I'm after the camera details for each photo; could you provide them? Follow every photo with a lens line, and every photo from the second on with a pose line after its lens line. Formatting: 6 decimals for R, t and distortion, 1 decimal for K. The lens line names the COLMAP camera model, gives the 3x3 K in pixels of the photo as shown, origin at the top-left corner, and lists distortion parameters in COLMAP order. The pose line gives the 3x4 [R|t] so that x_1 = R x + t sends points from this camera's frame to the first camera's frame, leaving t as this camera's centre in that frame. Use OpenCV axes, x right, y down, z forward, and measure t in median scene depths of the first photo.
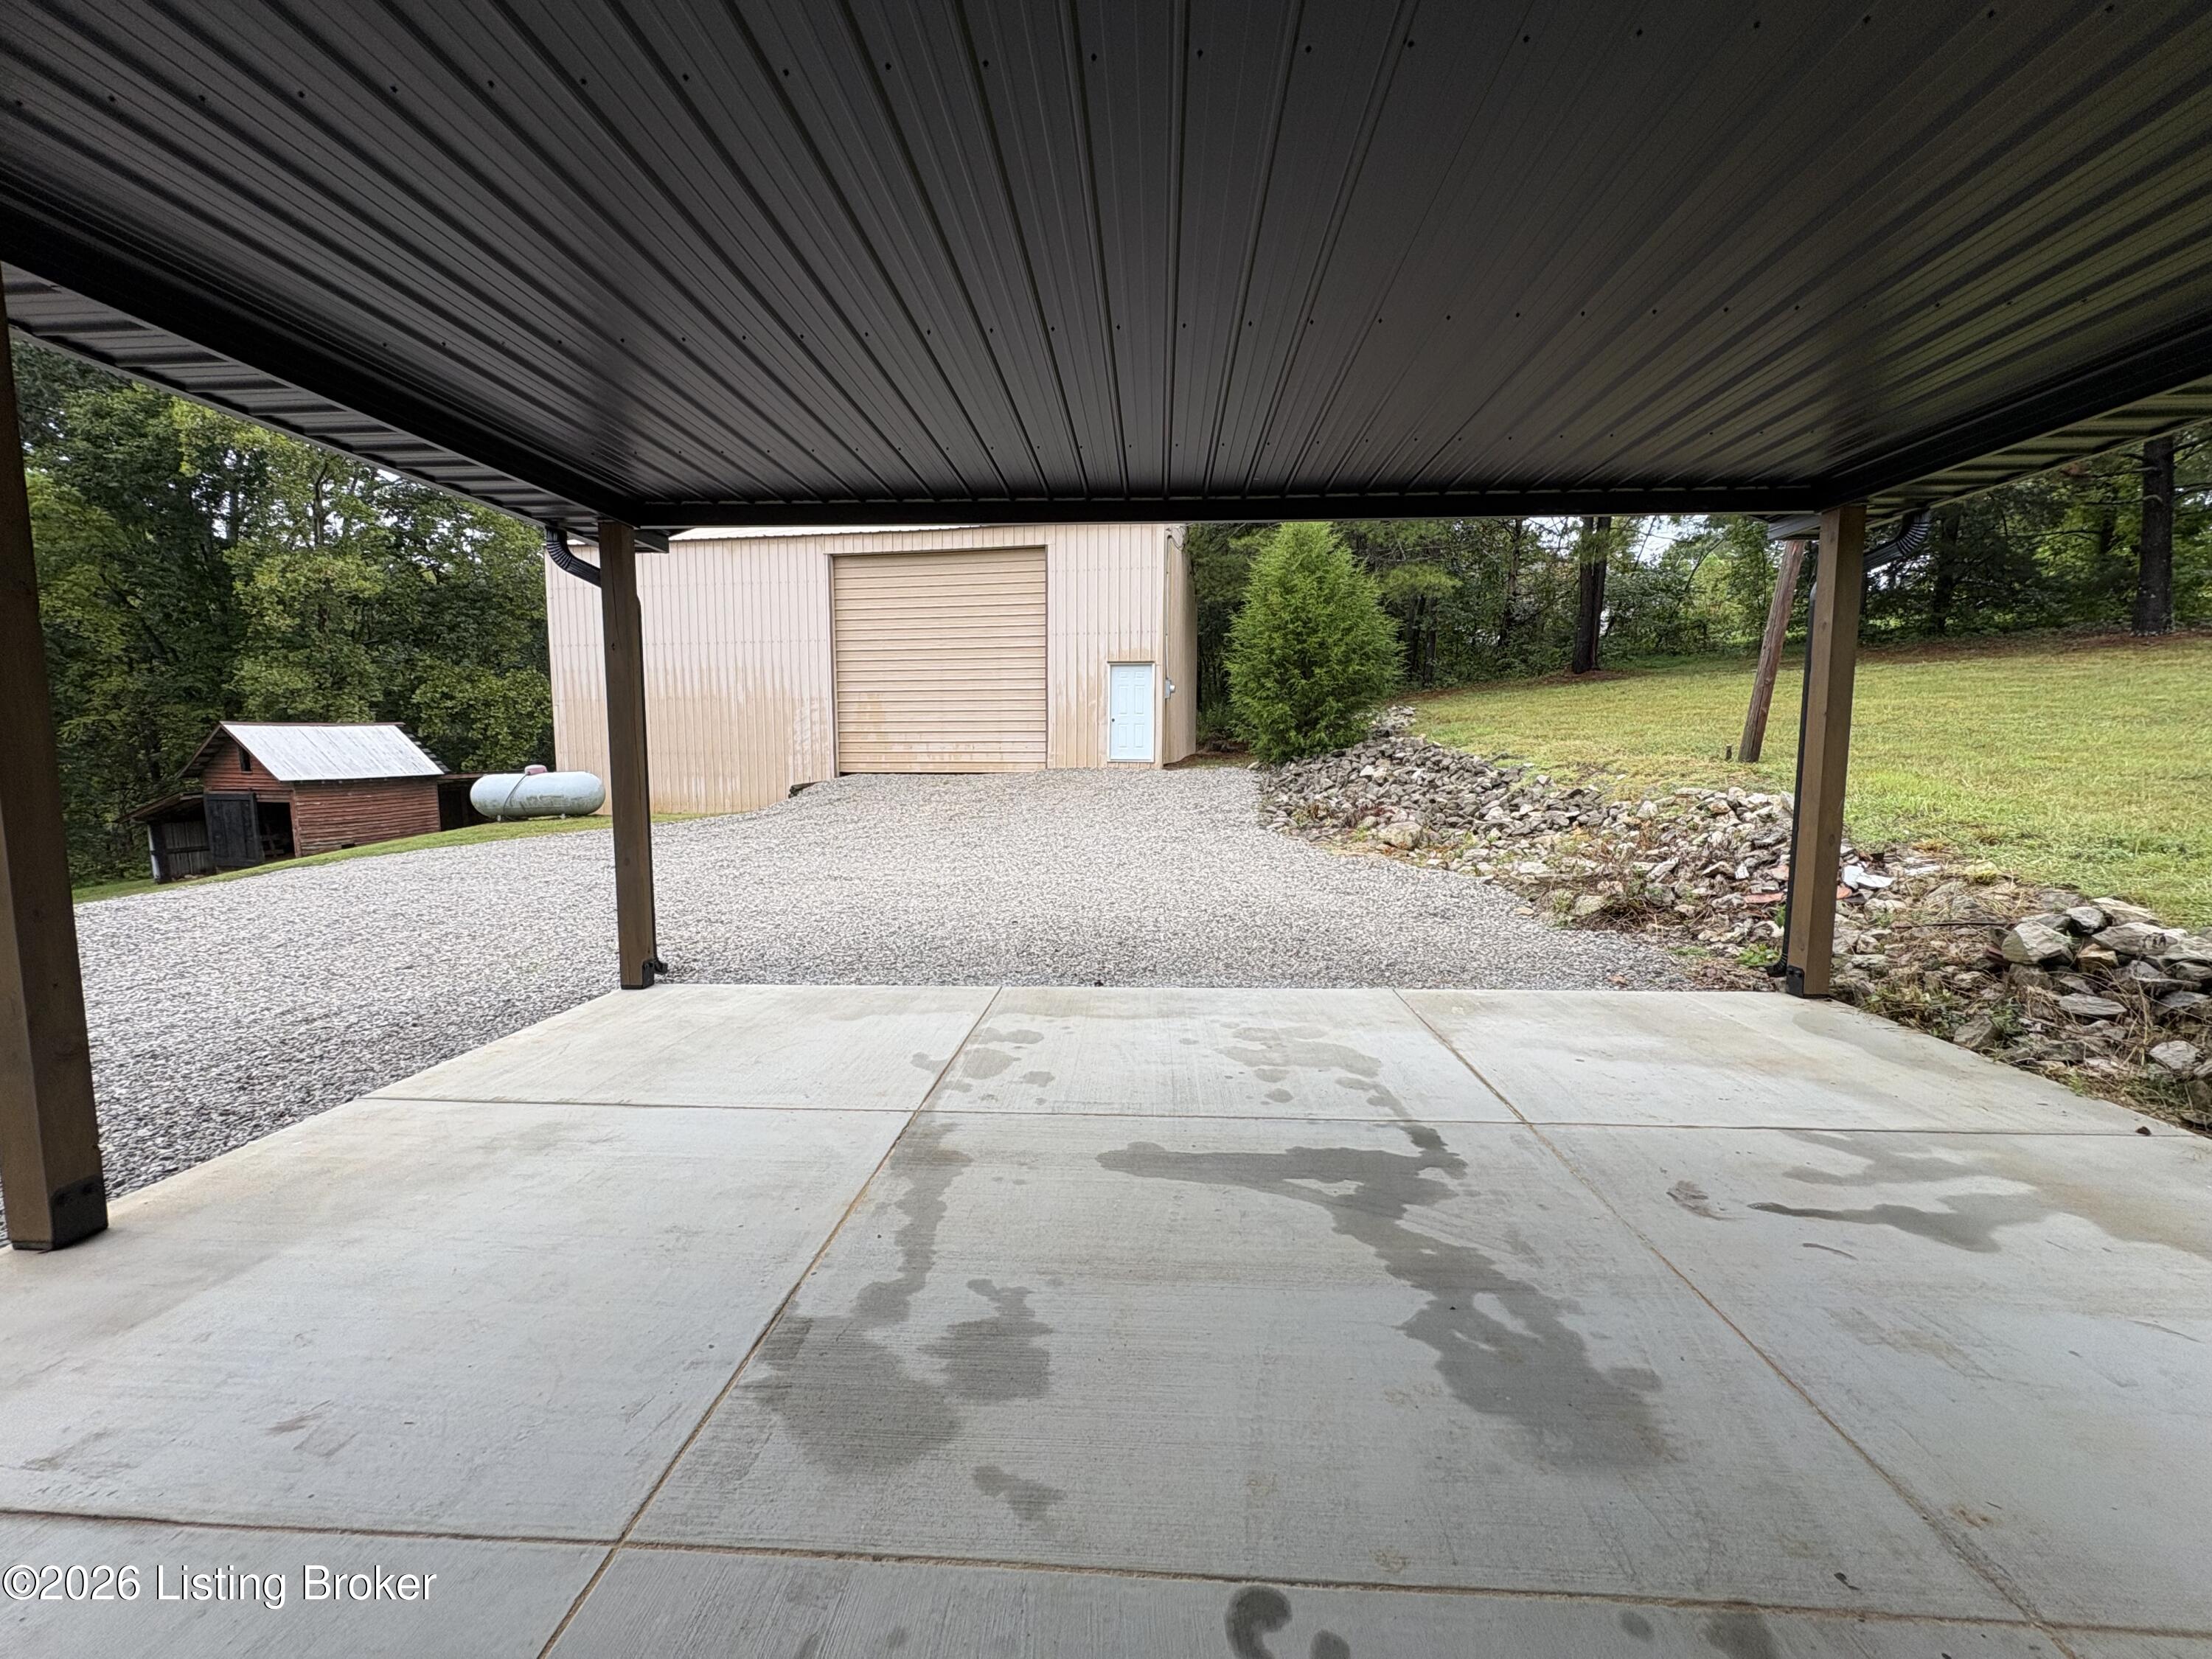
lens RADIAL K [[883.7, 0, 1118.7], [0, 883.7, 832.8], [0, 0, 1]] dist [0.000105, 0.001254]
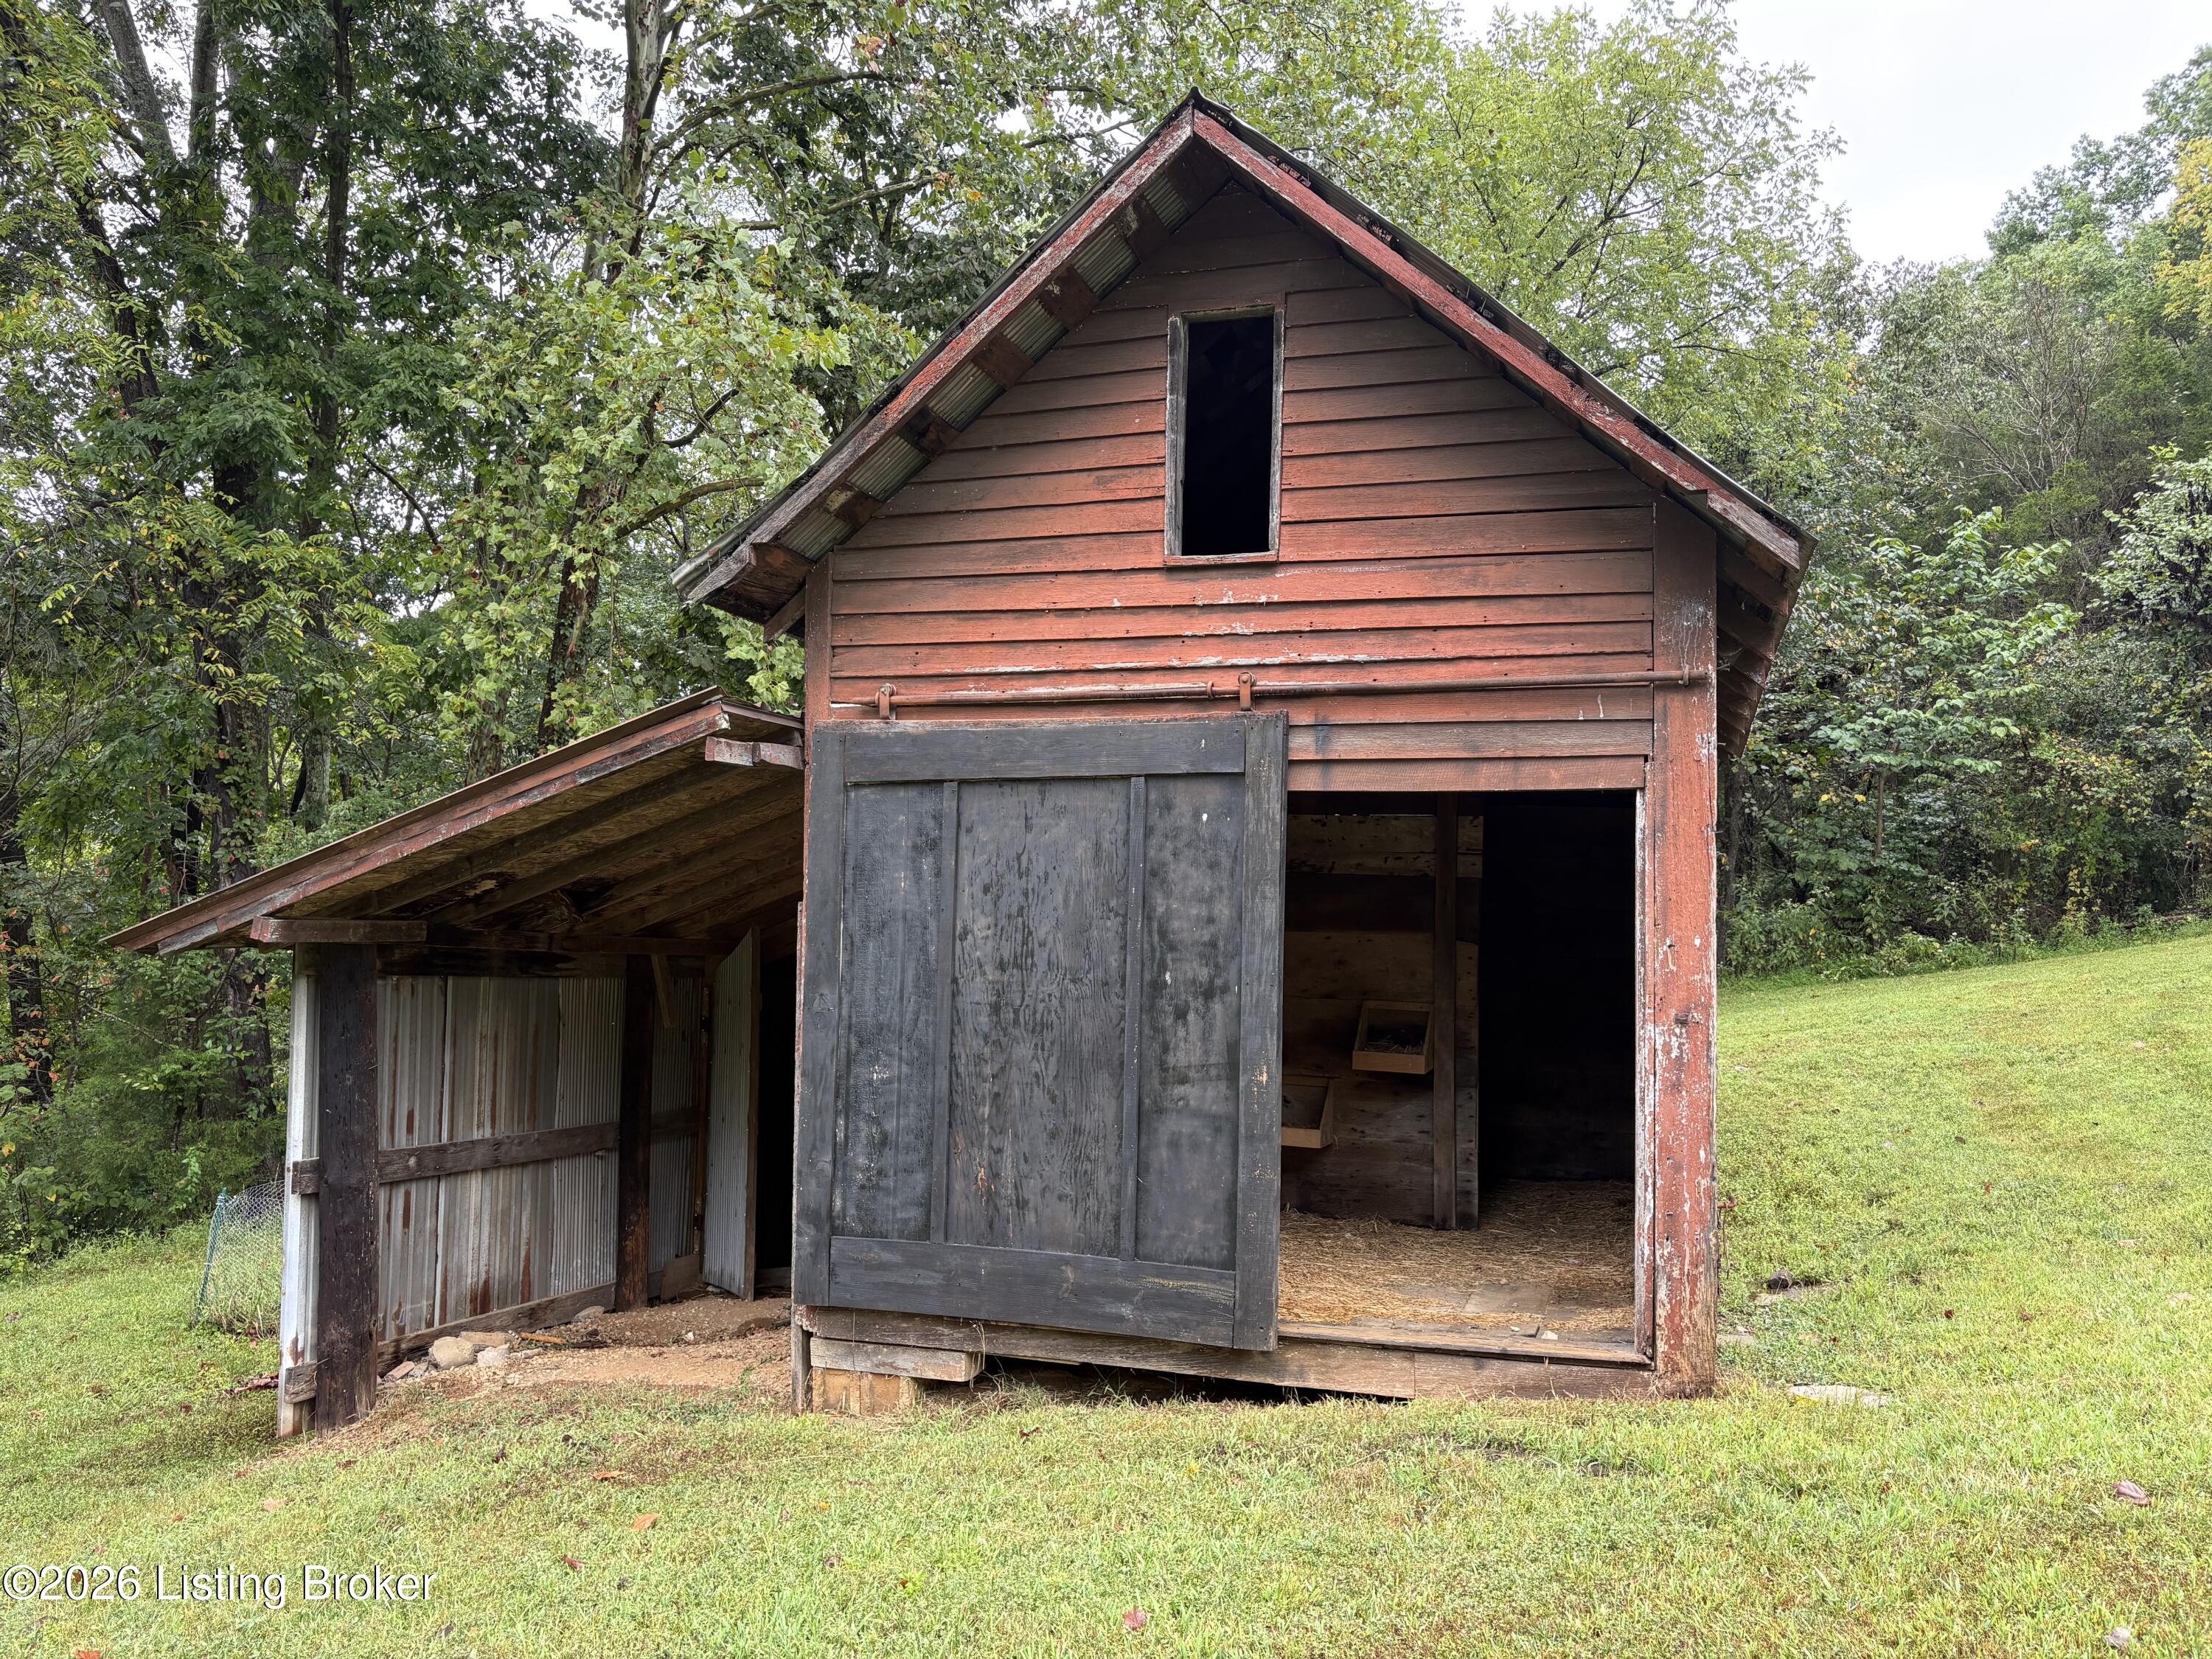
lens RADIAL K [[1677.5, 0, 1104.3], [0, 1677.5, 826.7], [0, 0, 1]] dist [0.054442, -0.055218]
pose [[0.989194, 0.020786, -0.145133, -0.845281], [-0.049989, 0.978399, -0.200589, 0.014905], [0.137829, 0.205676, 0.968866, 0.678809]]
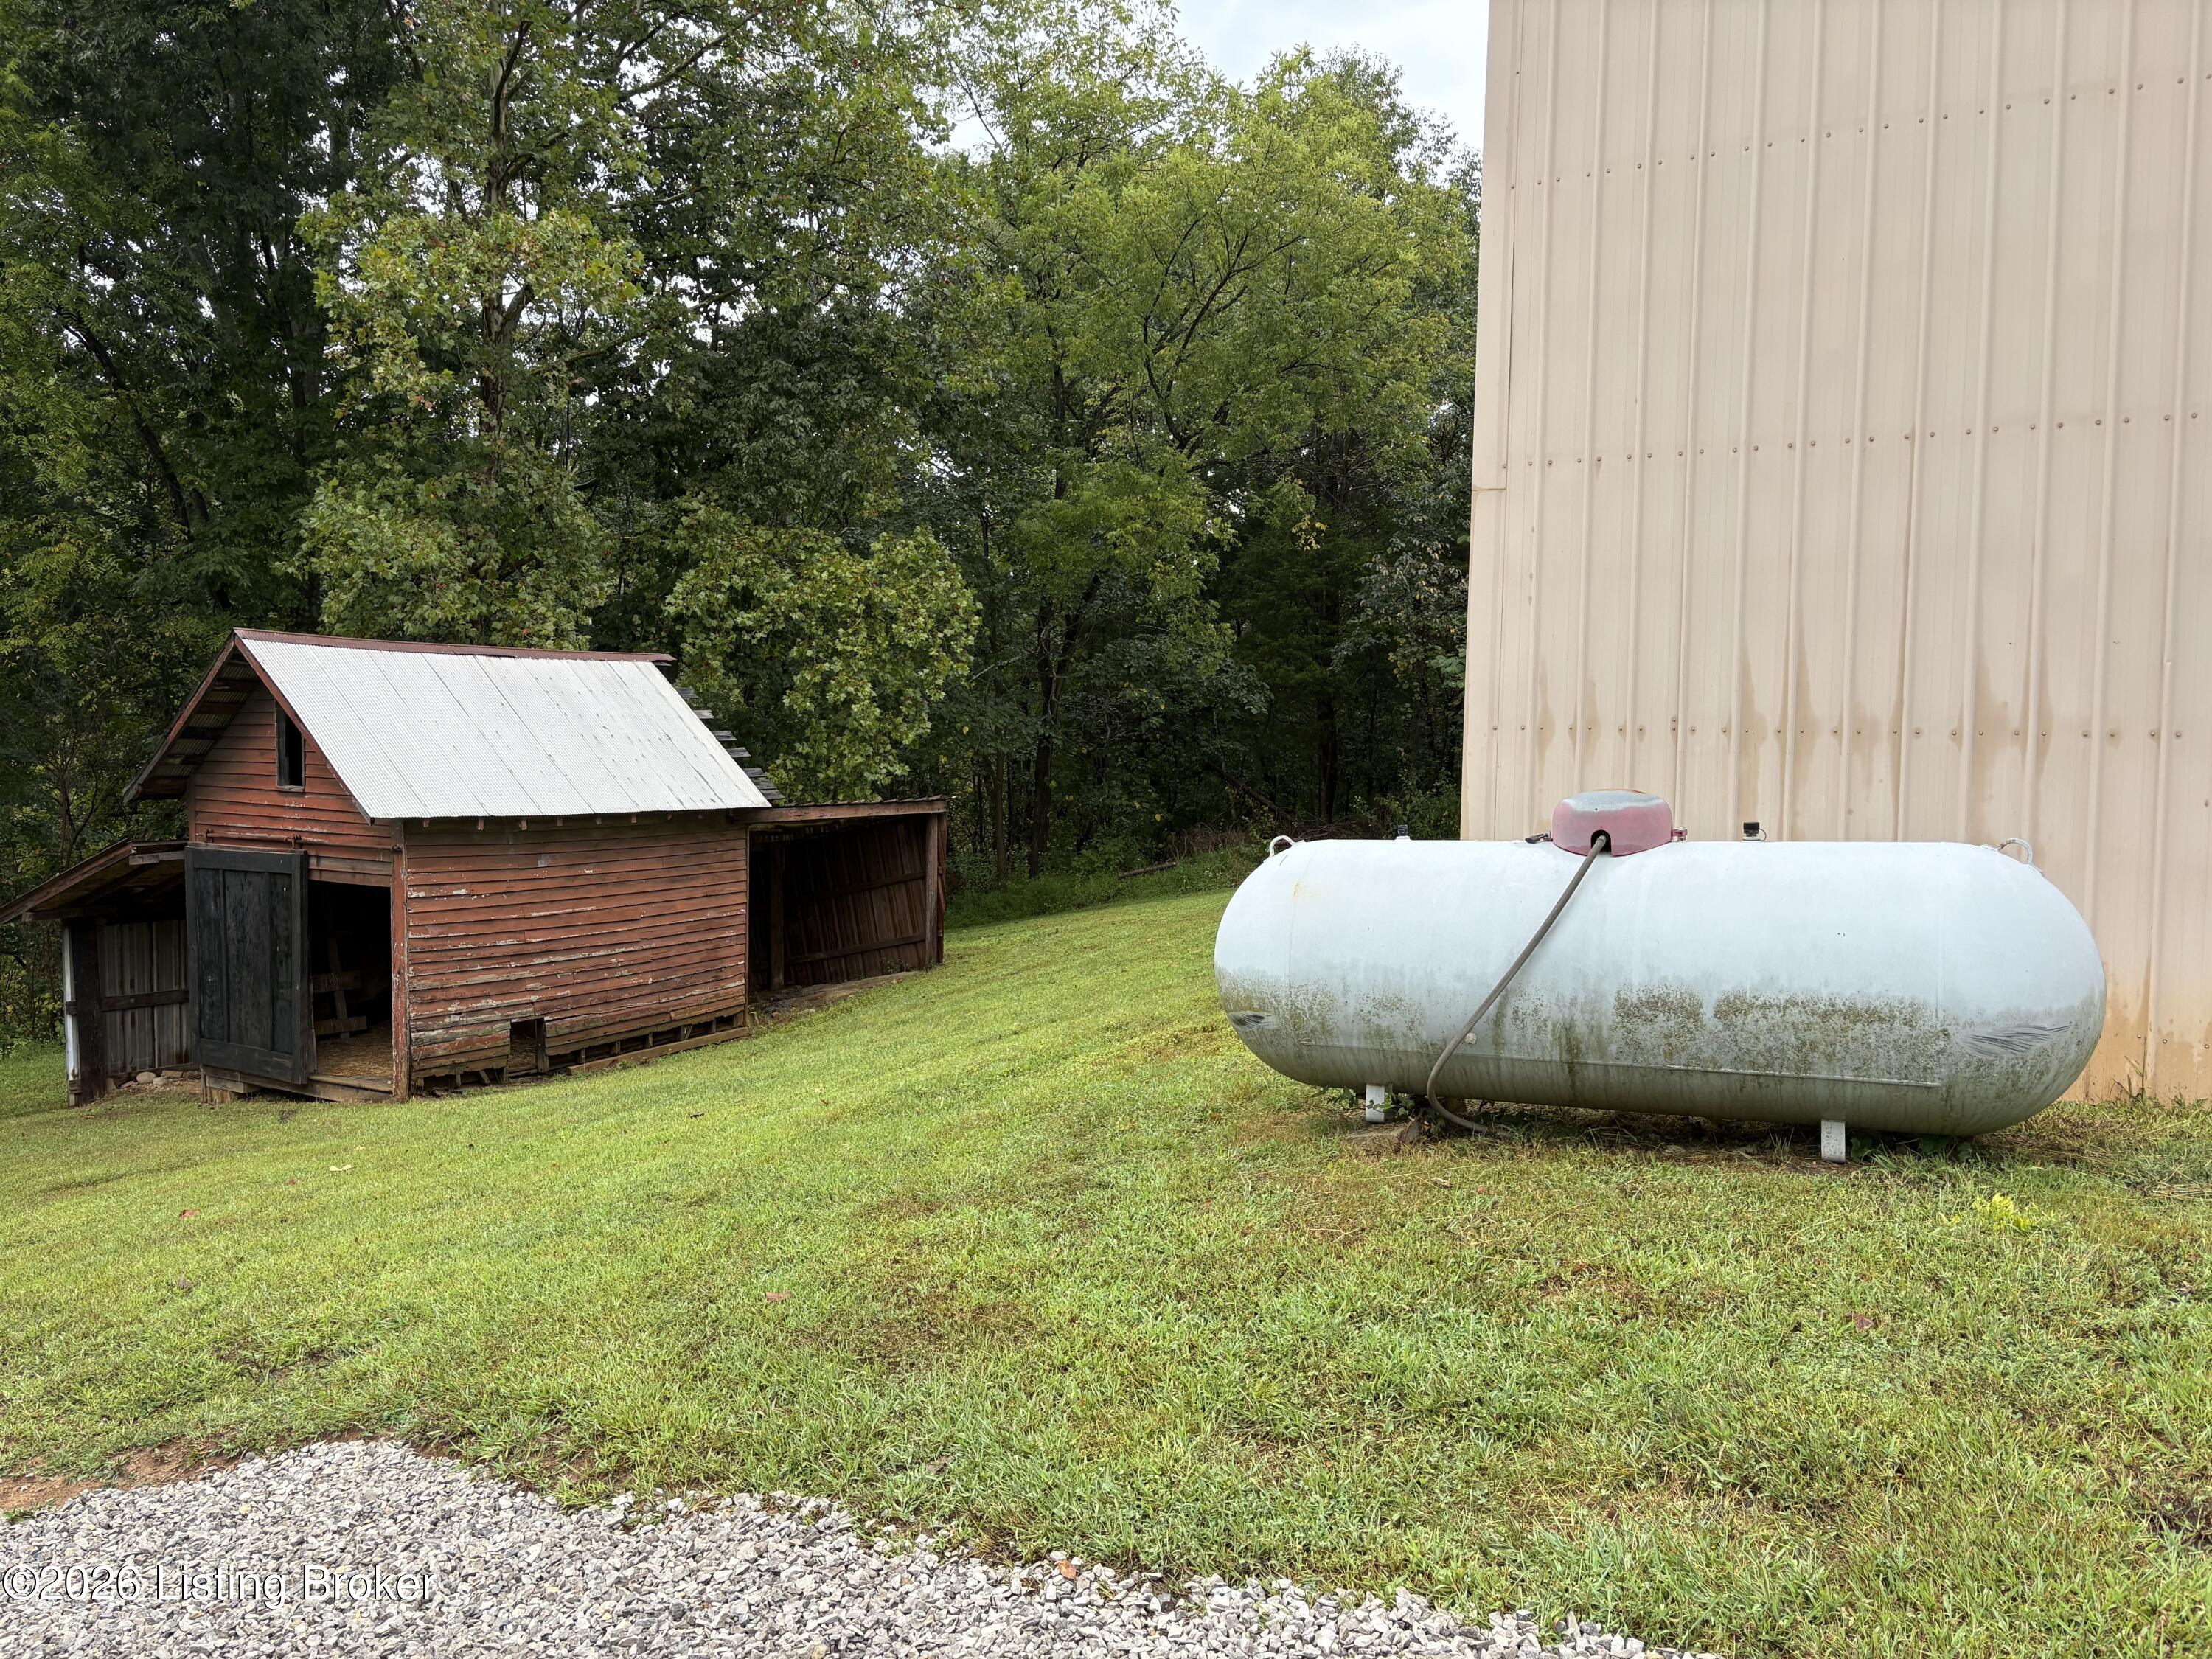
lens RADIAL K [[1677.5, 0, 1101.7], [0, 1677.5, 832.5], [0, 0, 1]] dist [0.054442, -0.055218]
pose [[0.937677, 0.036793, -0.345556, -0.432673], [-0.056929, 0.997209, -0.048299, -0.034295], [0.342814, 0.064961, 0.937154, 0.458114]]
